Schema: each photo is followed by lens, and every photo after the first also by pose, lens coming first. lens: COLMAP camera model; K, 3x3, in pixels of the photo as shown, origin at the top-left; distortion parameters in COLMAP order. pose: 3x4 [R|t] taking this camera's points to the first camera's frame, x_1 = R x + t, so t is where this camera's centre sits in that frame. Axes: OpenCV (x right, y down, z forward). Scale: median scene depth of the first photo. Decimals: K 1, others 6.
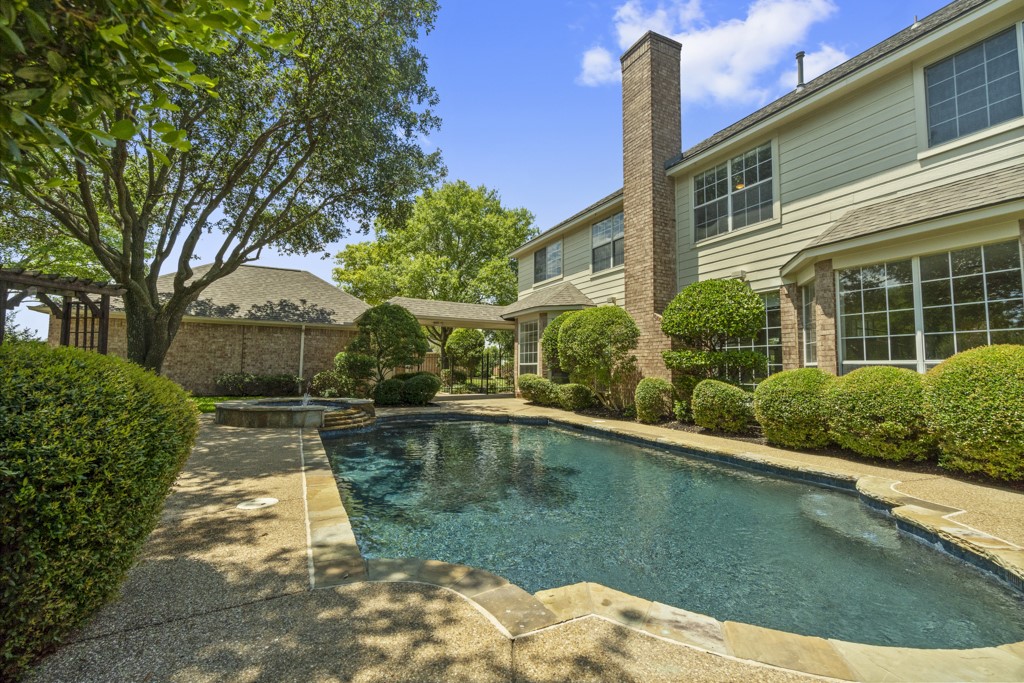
lens RADIAL K [[446.2, 0, 511.1], [0, 446.2, 339.5], [0, 0, 1]] dist [0.000918, 0.000181]
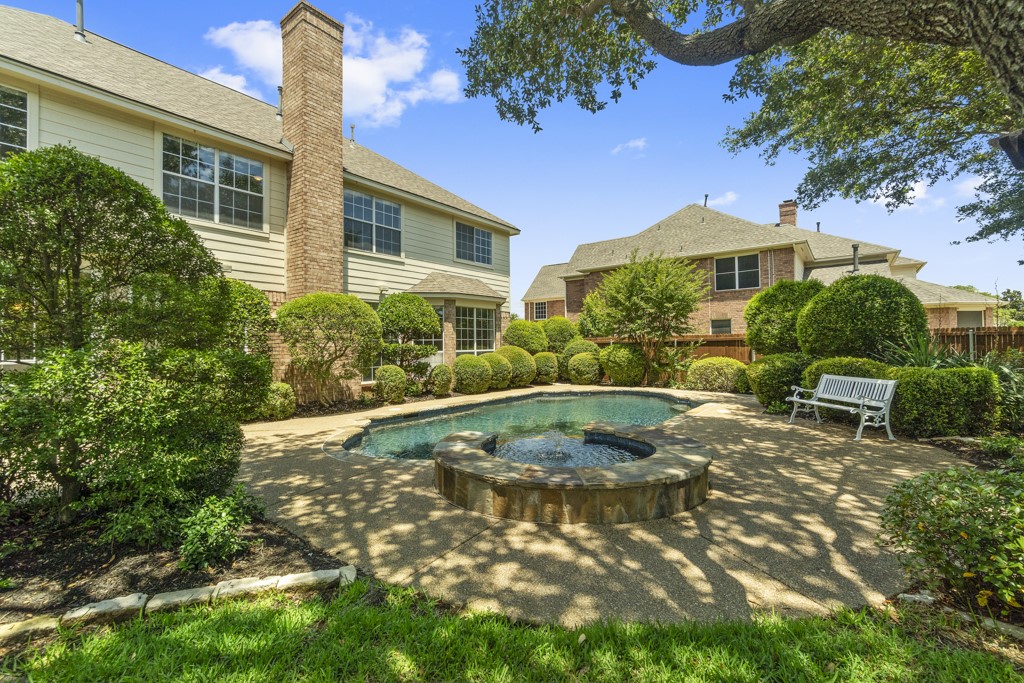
lens RADIAL K [[446.2, 0, 510.6], [0, 446.2, 343.8], [0, 0, 1]] dist [0.000918, 0.000181]
pose [[-0.451963, -0.003917, 0.892028, -0.965225], [-0.052331, 0.998385, -0.022131, 0.039569], [-0.890500, -0.056683, -0.451438, 1.360741]]
